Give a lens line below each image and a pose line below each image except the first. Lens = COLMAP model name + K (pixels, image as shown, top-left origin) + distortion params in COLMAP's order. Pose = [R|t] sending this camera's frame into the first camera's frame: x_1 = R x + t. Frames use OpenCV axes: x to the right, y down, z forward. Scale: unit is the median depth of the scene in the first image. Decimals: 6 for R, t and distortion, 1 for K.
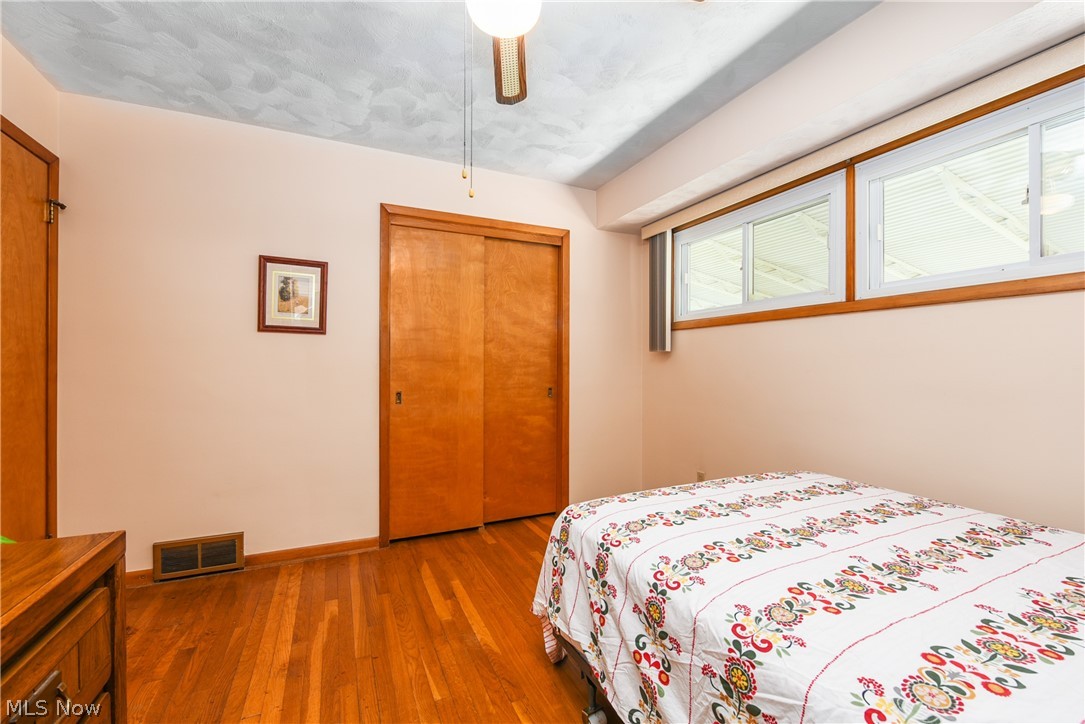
lens RADIAL K [[448.7, 0, 542.3], [0, 448.7, 366.2], [0, 0, 1]] dist [-0.000708, -0.000136]
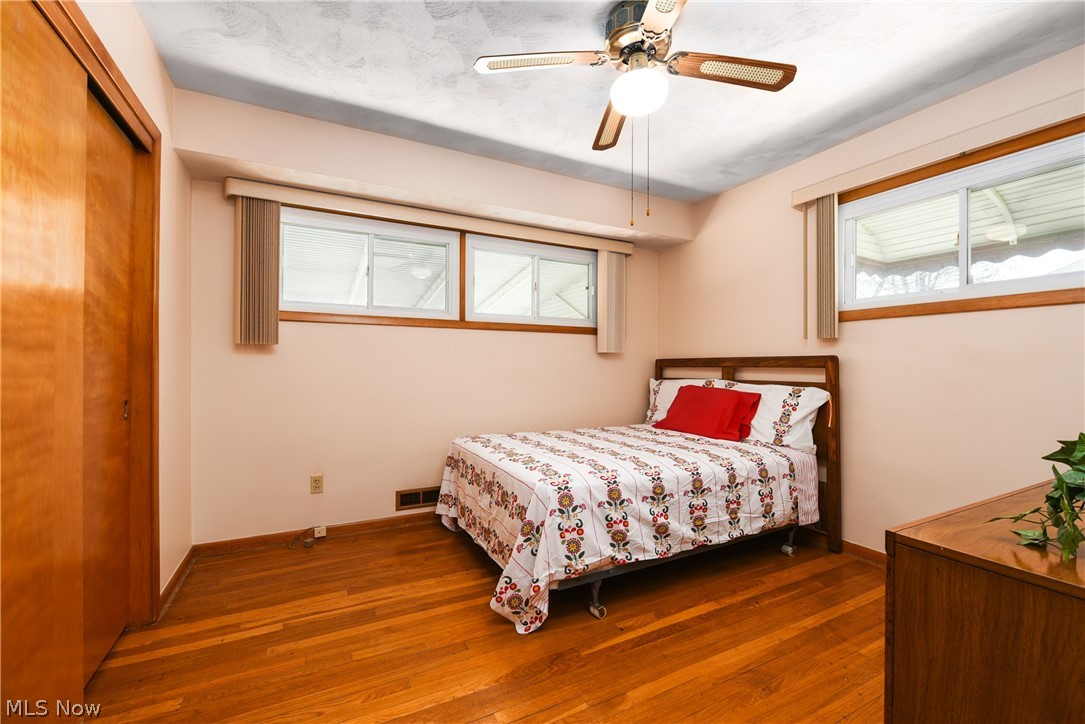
lens RADIAL K [[432.4, 0, 542.5], [0, 432.4, 362.0], [0, 0, 1]] dist [0.000744, 0.000054]
pose [[-0.030392, 0.003245, 0.999533, -0.800961], [-0.008618, 0.999957, -0.003508, -0.001902], [-0.999501, -0.008720, -0.030363, 0.770073]]
